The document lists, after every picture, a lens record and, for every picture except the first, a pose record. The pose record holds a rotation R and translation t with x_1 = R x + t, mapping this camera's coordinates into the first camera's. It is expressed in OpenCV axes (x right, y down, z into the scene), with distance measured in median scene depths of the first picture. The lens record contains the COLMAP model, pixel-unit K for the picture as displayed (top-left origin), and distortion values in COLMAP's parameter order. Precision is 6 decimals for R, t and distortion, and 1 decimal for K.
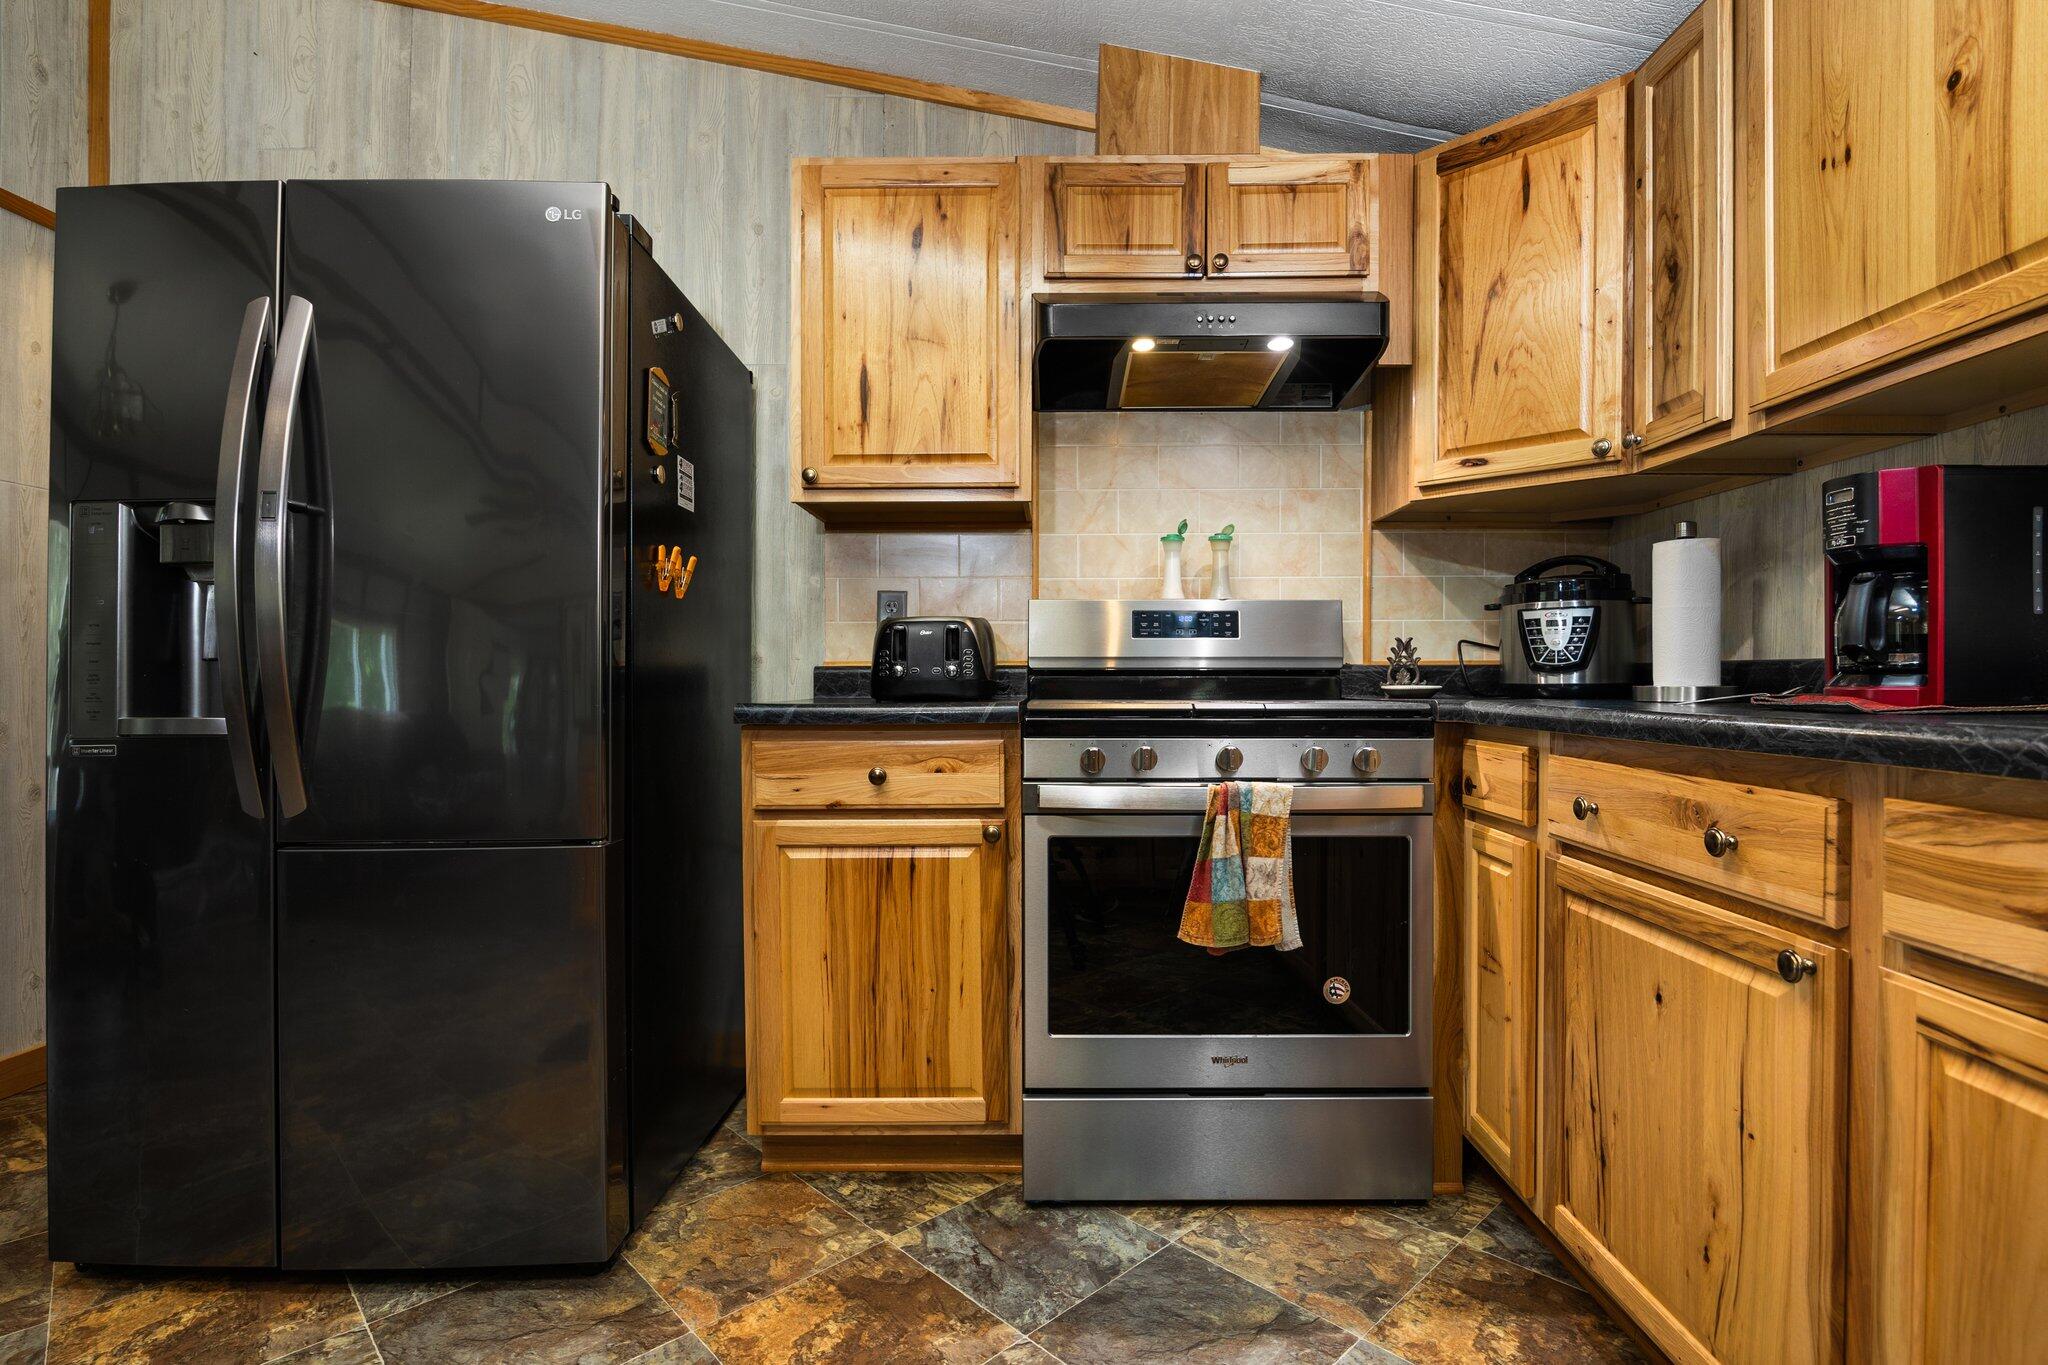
lens RADIAL K [[961.2, 0, 1025.4], [0, 961.2, 688.0], [0, 0, 1]] dist [-0.021725, 0.000444]
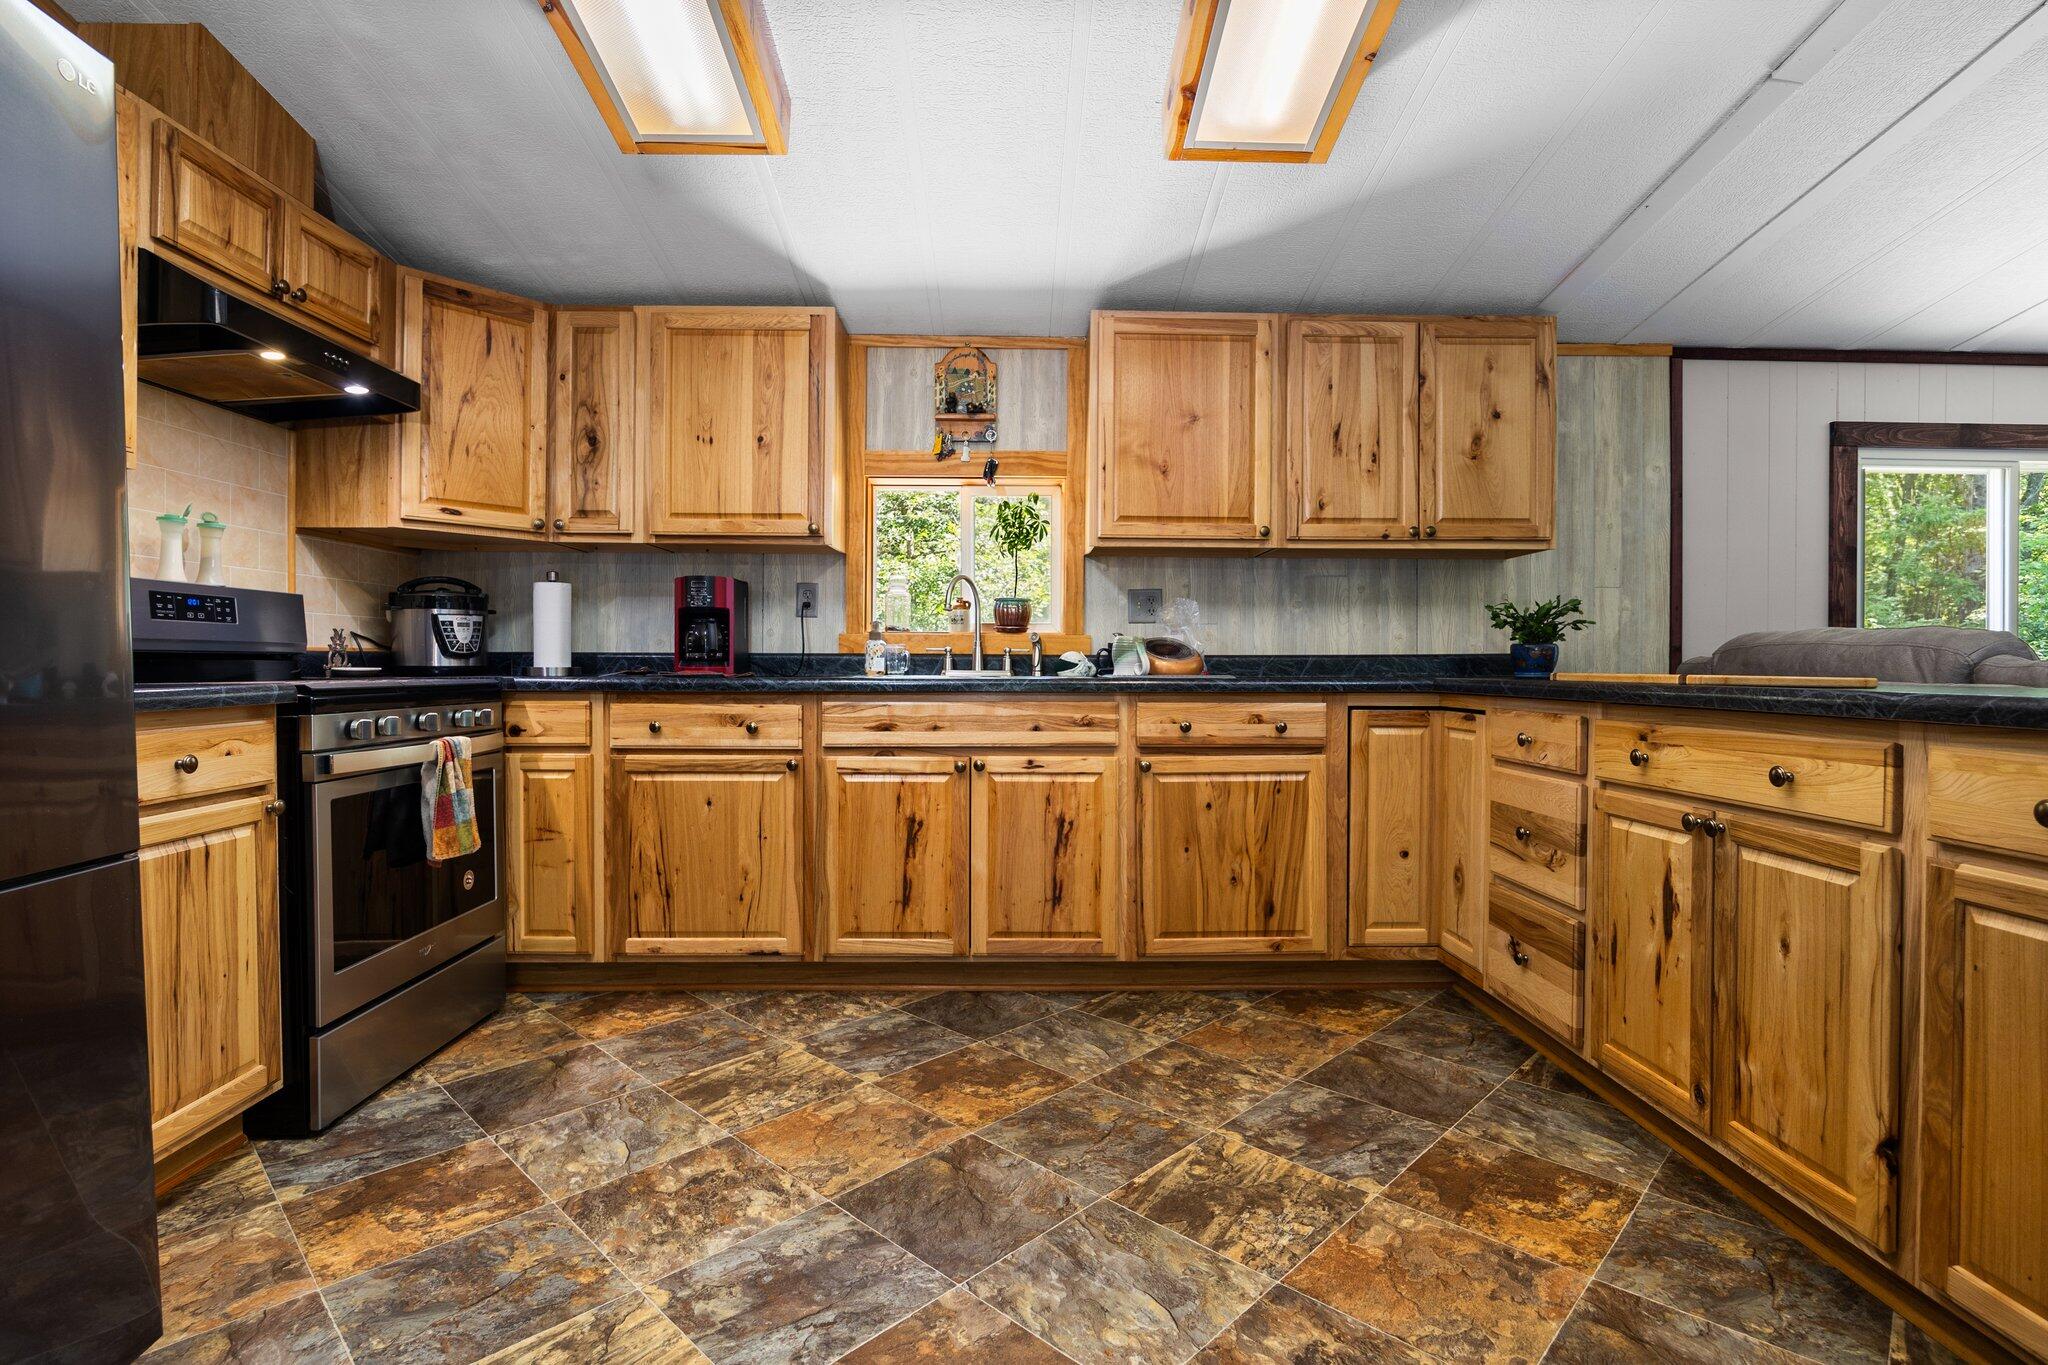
lens RADIAL K [[961.2, 0, 1025.1], [0, 961.2, 673.4], [0, 0, 1]] dist [-0.021725, 0.000444]
pose [[-0.025575, -0.009480, 0.999628, -1.166115], [0.005340, 0.999939, 0.009619, -0.002806], [-0.999659, 0.005584, -0.025523, 0.208702]]
